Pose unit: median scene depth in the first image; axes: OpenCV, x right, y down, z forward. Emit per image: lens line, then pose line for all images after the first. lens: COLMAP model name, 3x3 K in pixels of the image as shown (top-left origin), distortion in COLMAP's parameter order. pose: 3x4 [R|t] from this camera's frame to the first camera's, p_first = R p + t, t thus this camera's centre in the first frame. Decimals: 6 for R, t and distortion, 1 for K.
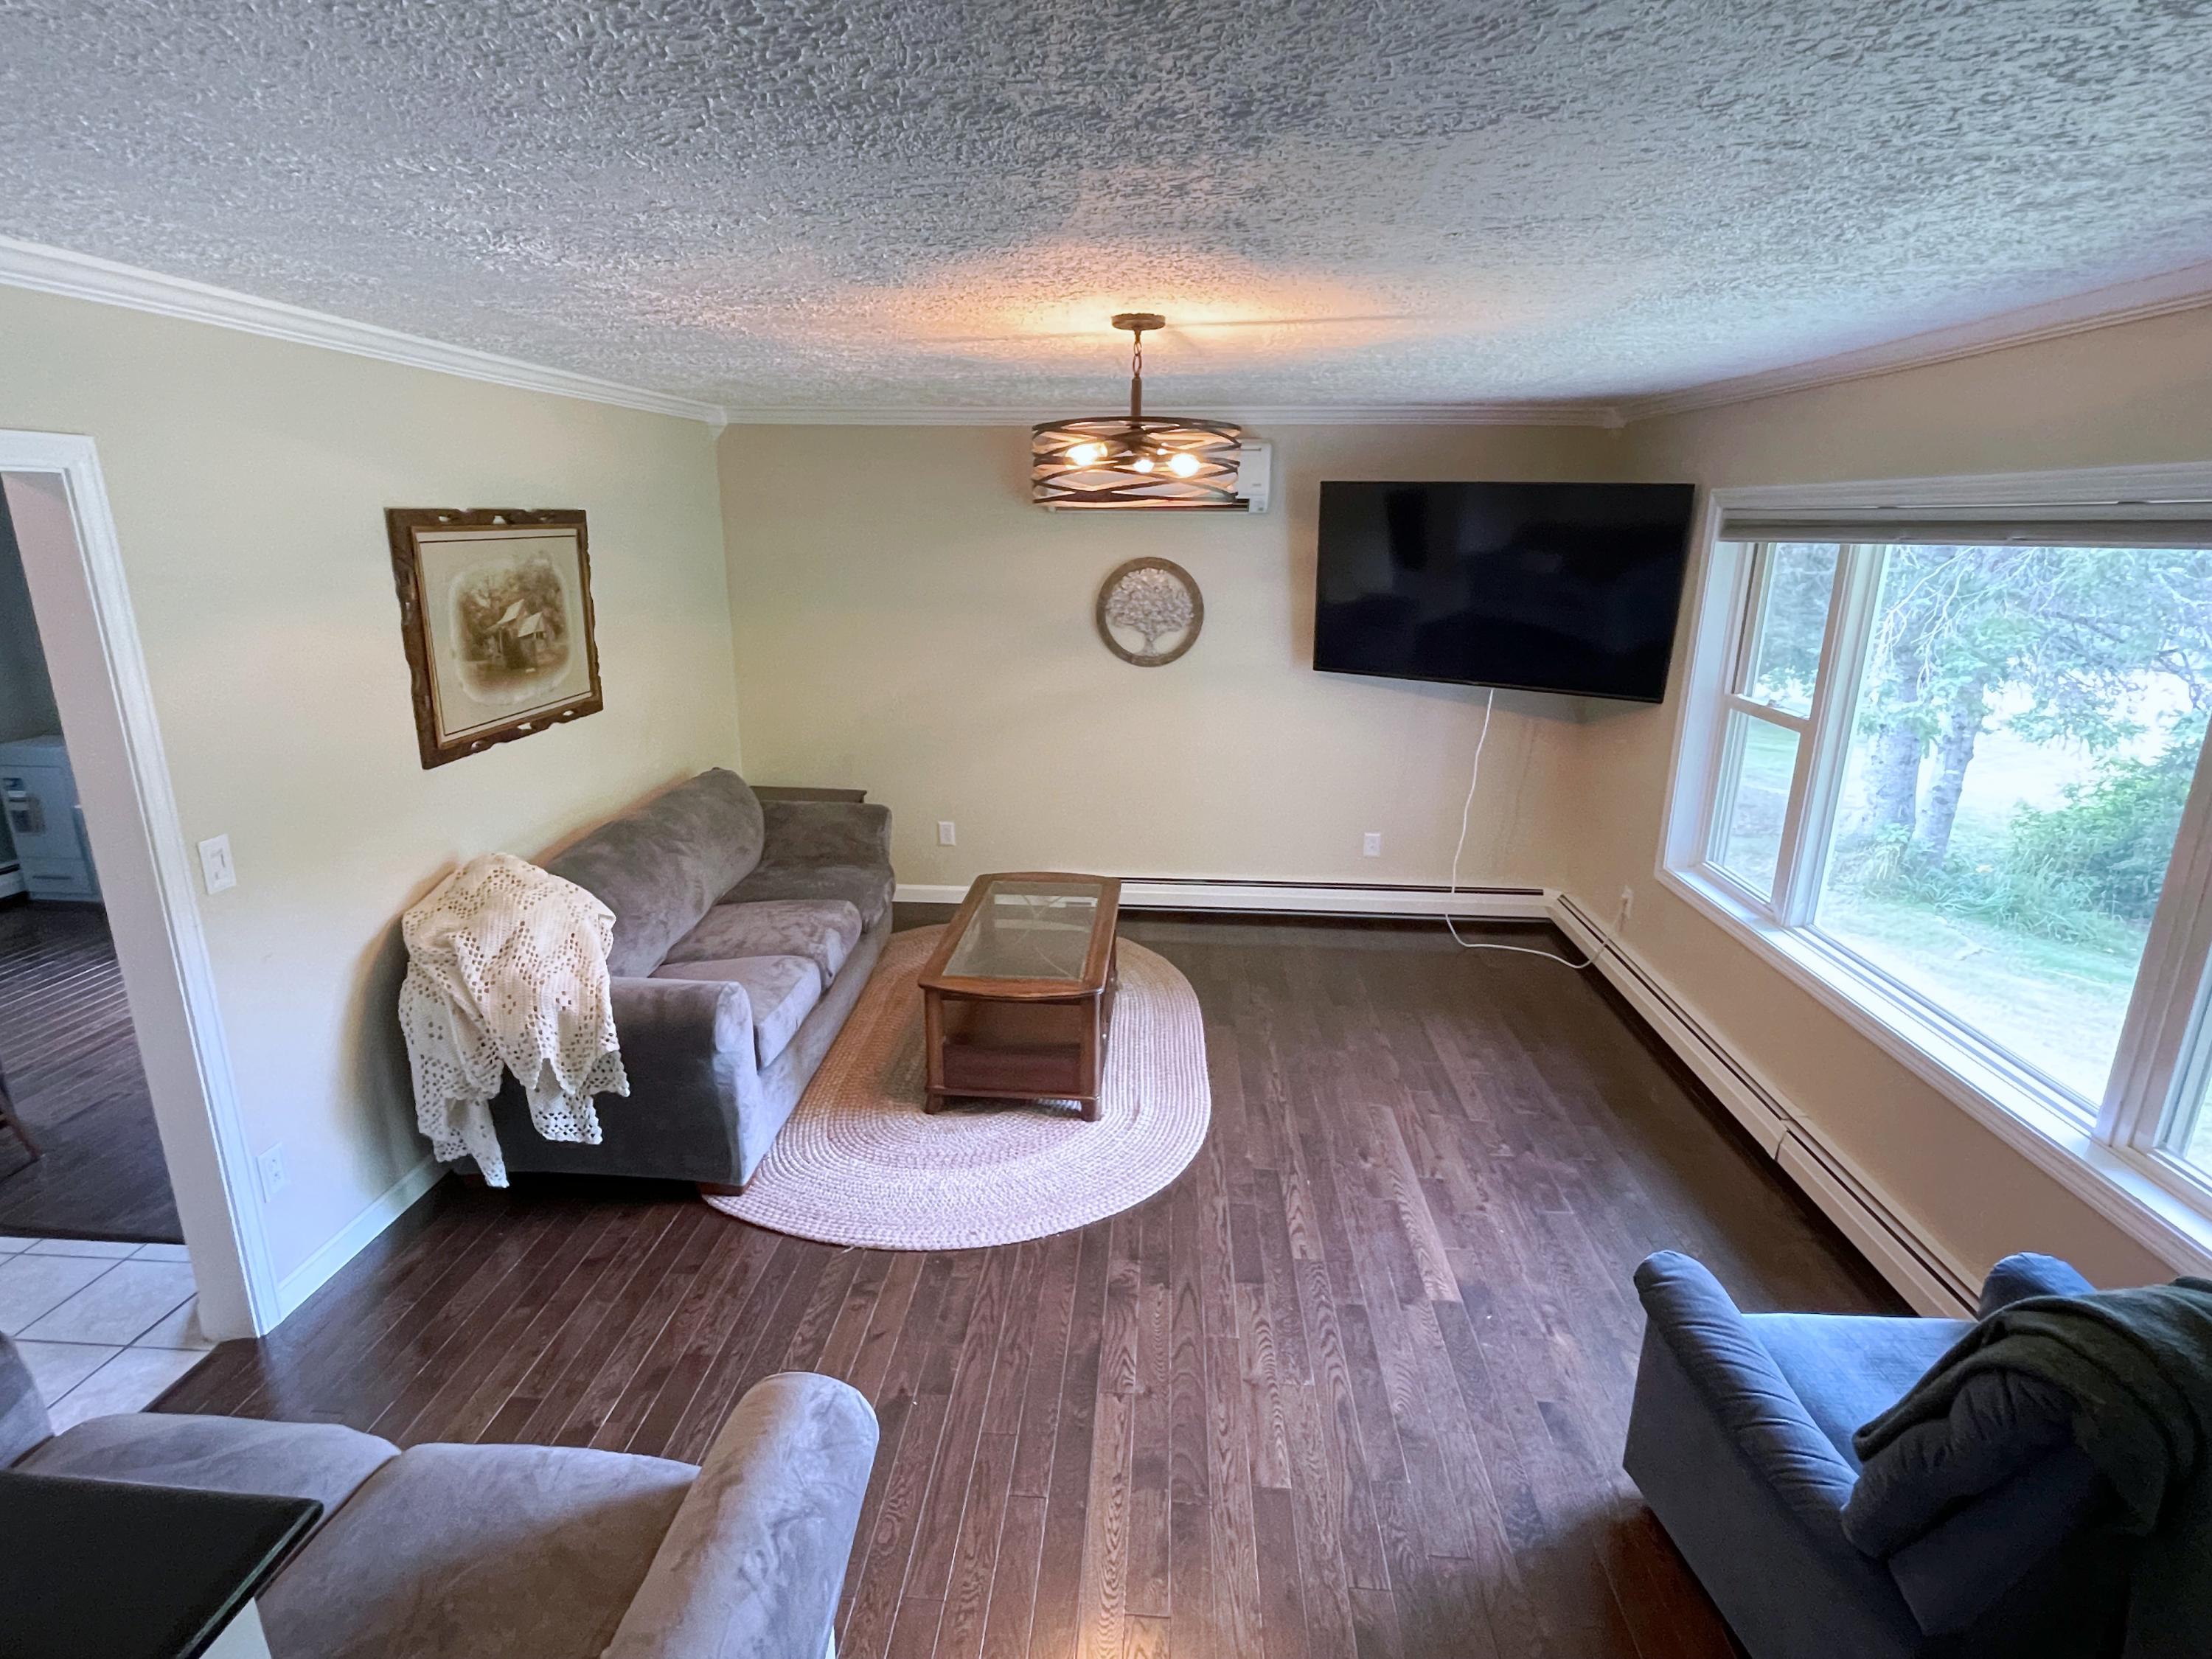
lens RADIAL K [[1090.5, 0, 1106.0], [0, 1090.5, 829.5], [0, 0, 1]] dist [-0.001048, -0.000111]
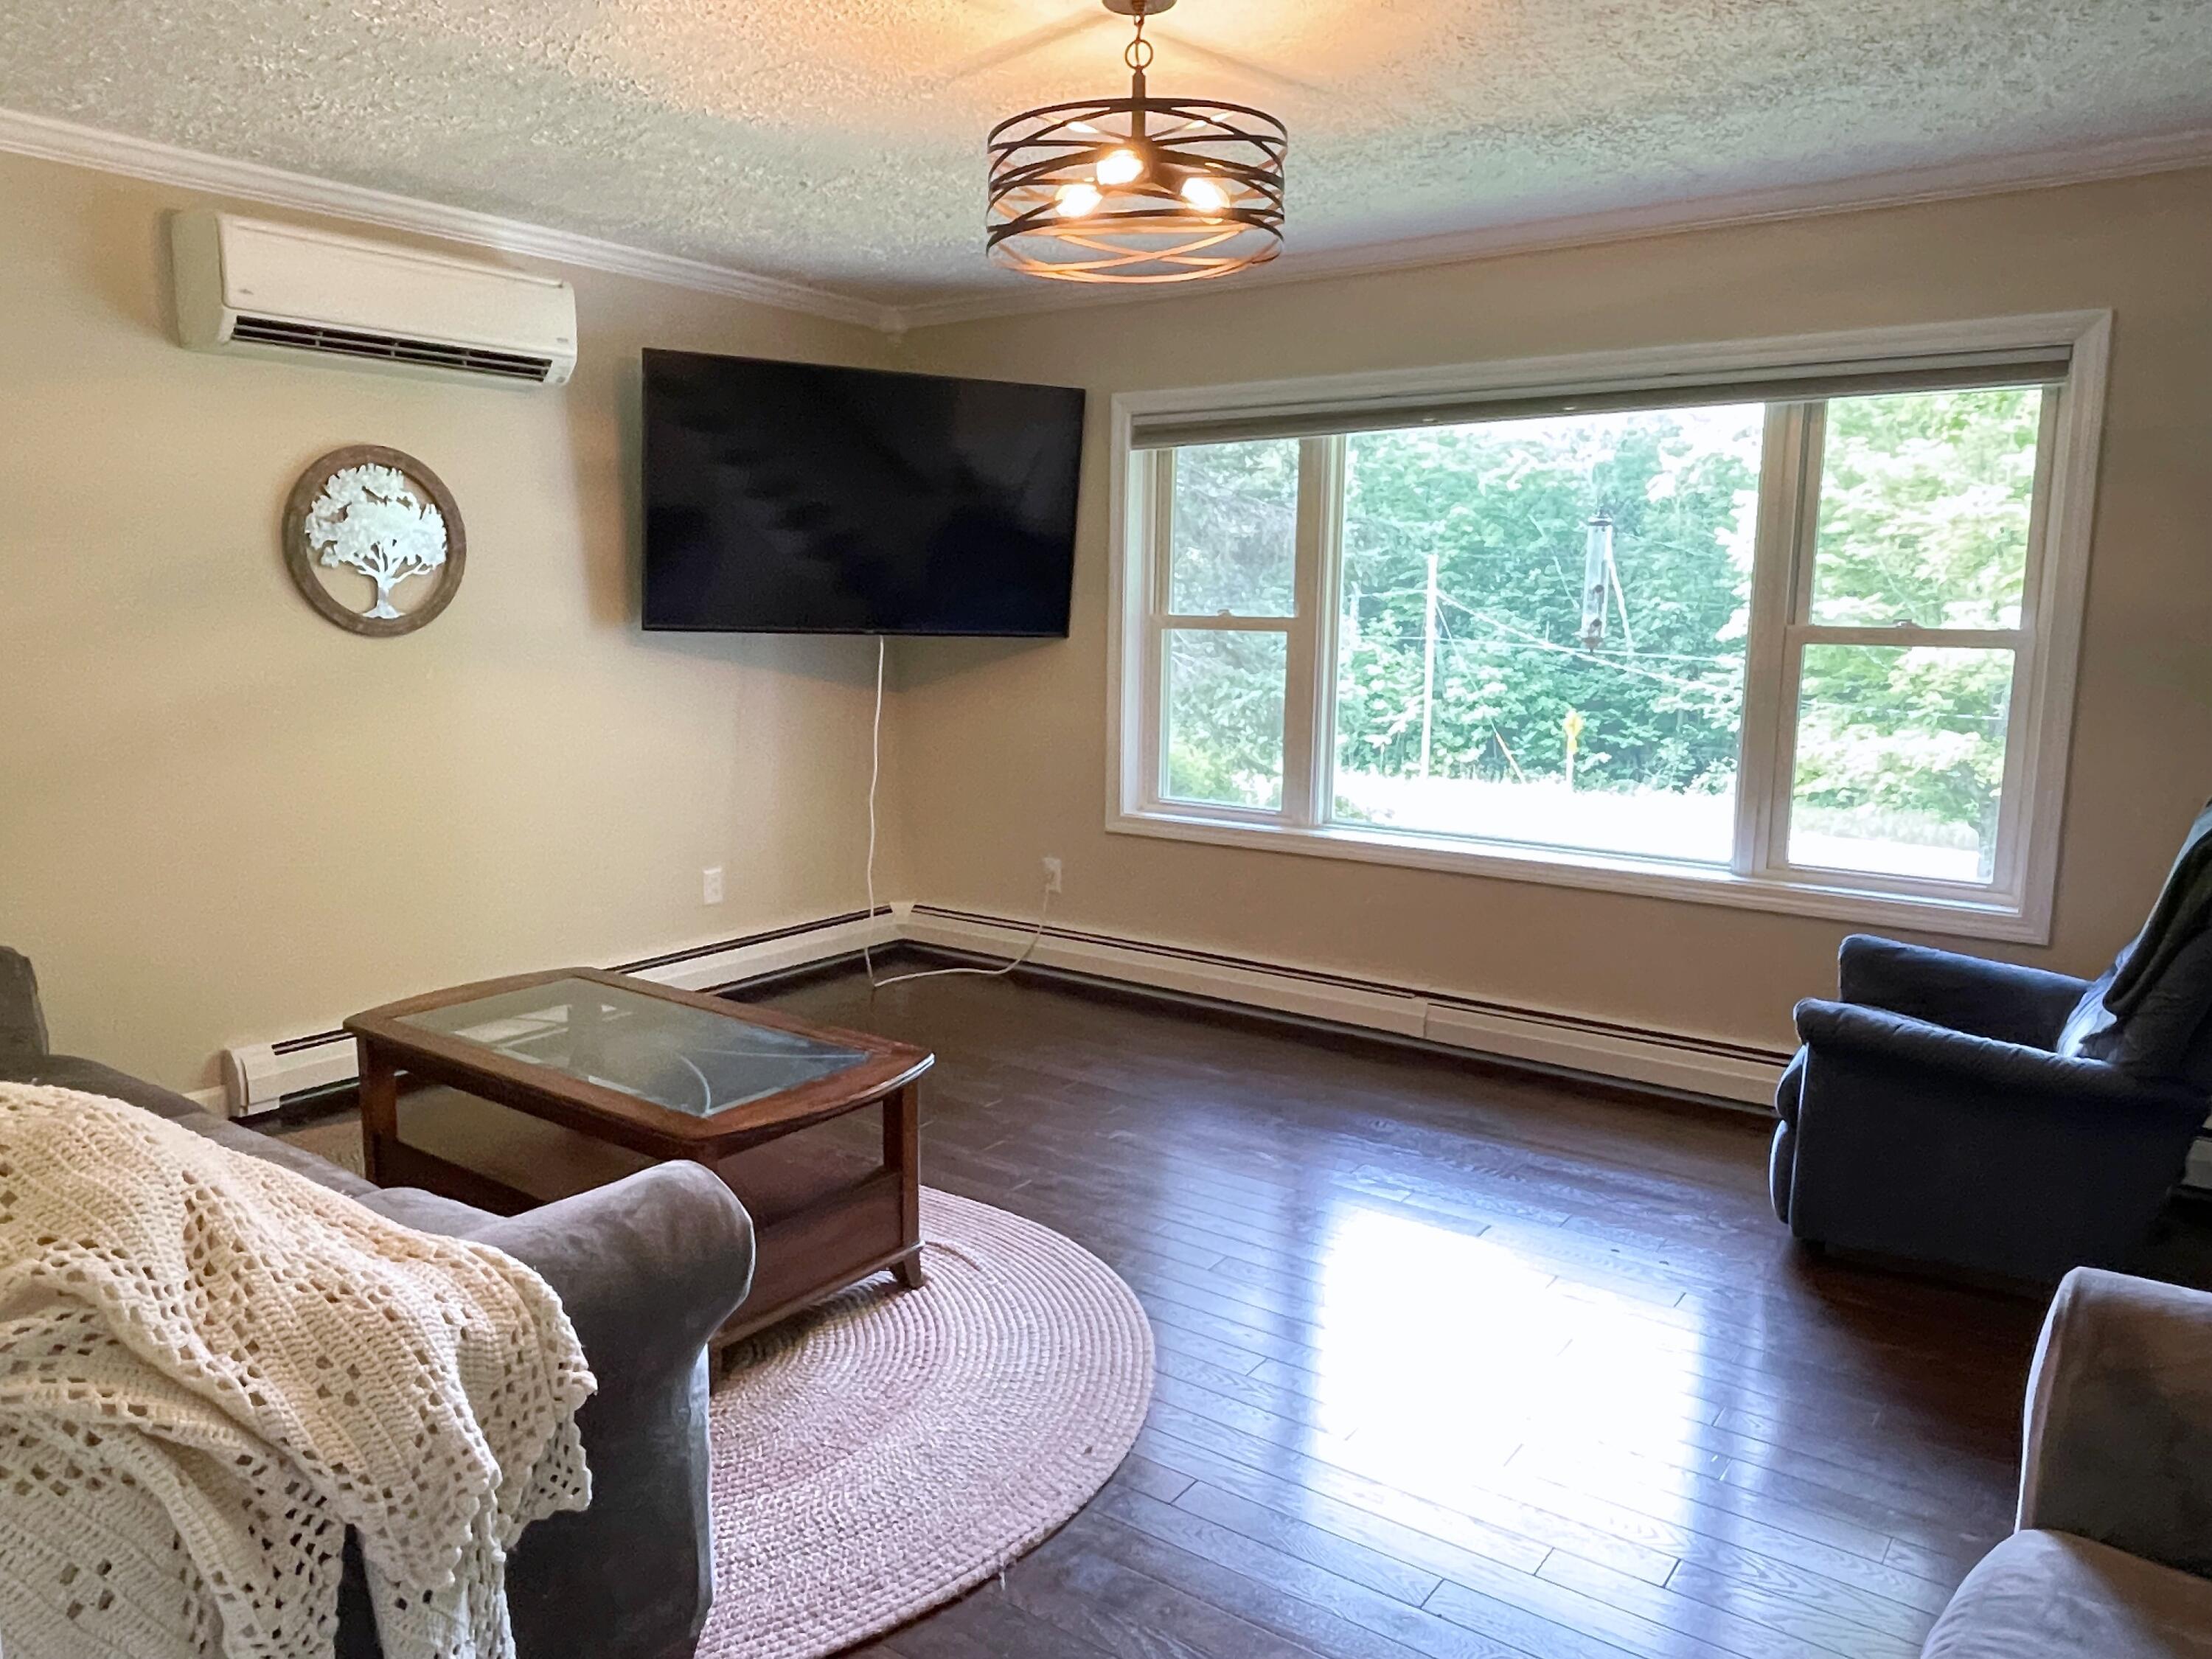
lens RADIAL K [[1496.2, 0, 1106.0], [0, 1496.2, 829.5], [0, 0, 1]] dist [-0.004561, -0.001316]
pose [[0.531761, -0.136246, 0.835863, -0.514304], [0.226742, 0.973847, 0.014489, 0.027204], [-0.815977, 0.181821, 0.548746, 0.343259]]
